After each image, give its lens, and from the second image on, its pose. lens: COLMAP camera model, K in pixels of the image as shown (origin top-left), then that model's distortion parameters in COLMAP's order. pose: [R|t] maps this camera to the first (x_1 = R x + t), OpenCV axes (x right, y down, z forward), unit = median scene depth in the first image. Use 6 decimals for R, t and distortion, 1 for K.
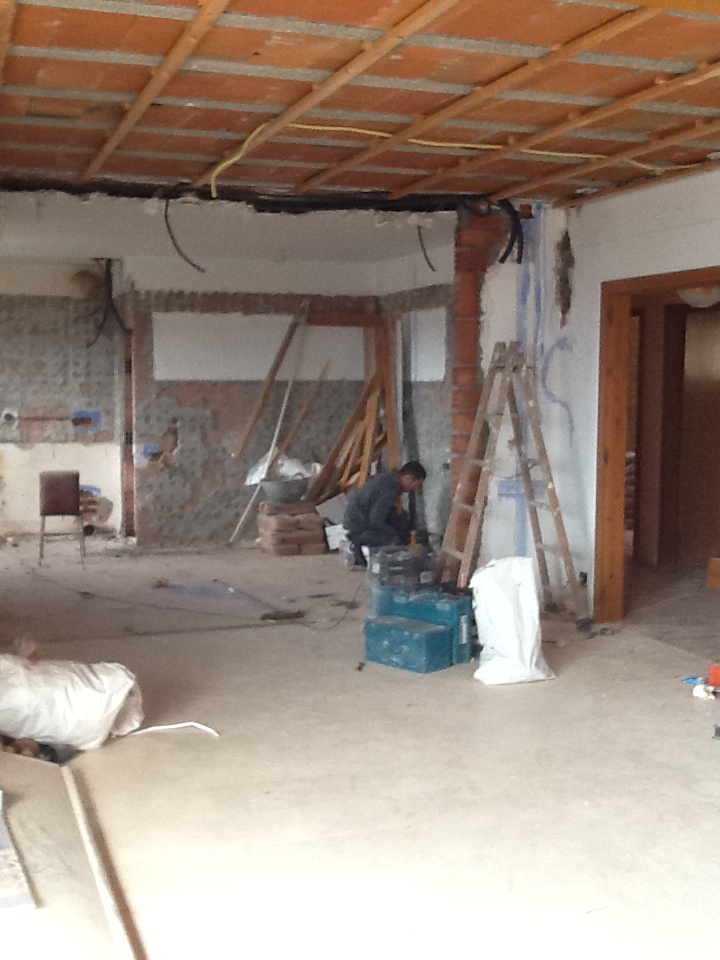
lens RADIAL K [[1174.7, 0, 360.0], [0, 1174.7, 480.0], [0, 0, 1]] dist [0.002168, -0.072761]
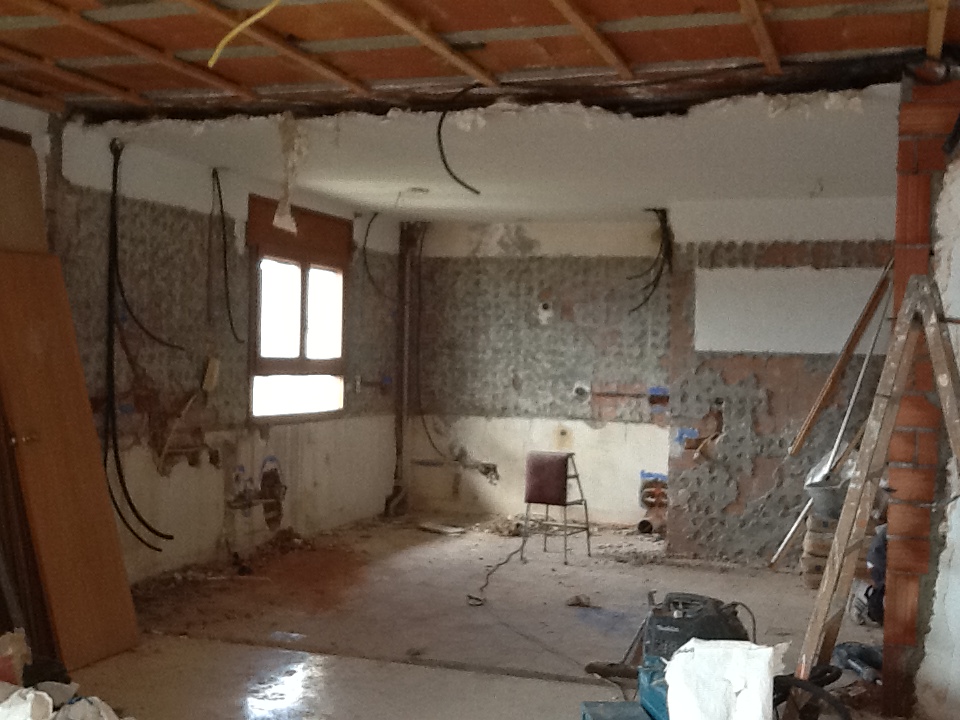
lens RADIAL K [[1174.7, 0, 480.9], [0, 1174.7, 349.1], [0, 0, 1]] dist [0.002168, -0.072761]
pose [[0.775456, 0.012431, -0.631279, 0.221981], [-0.077662, 0.994092, -0.075823, -0.012318], [0.626607, 0.107824, 0.771840, 0.269267]]
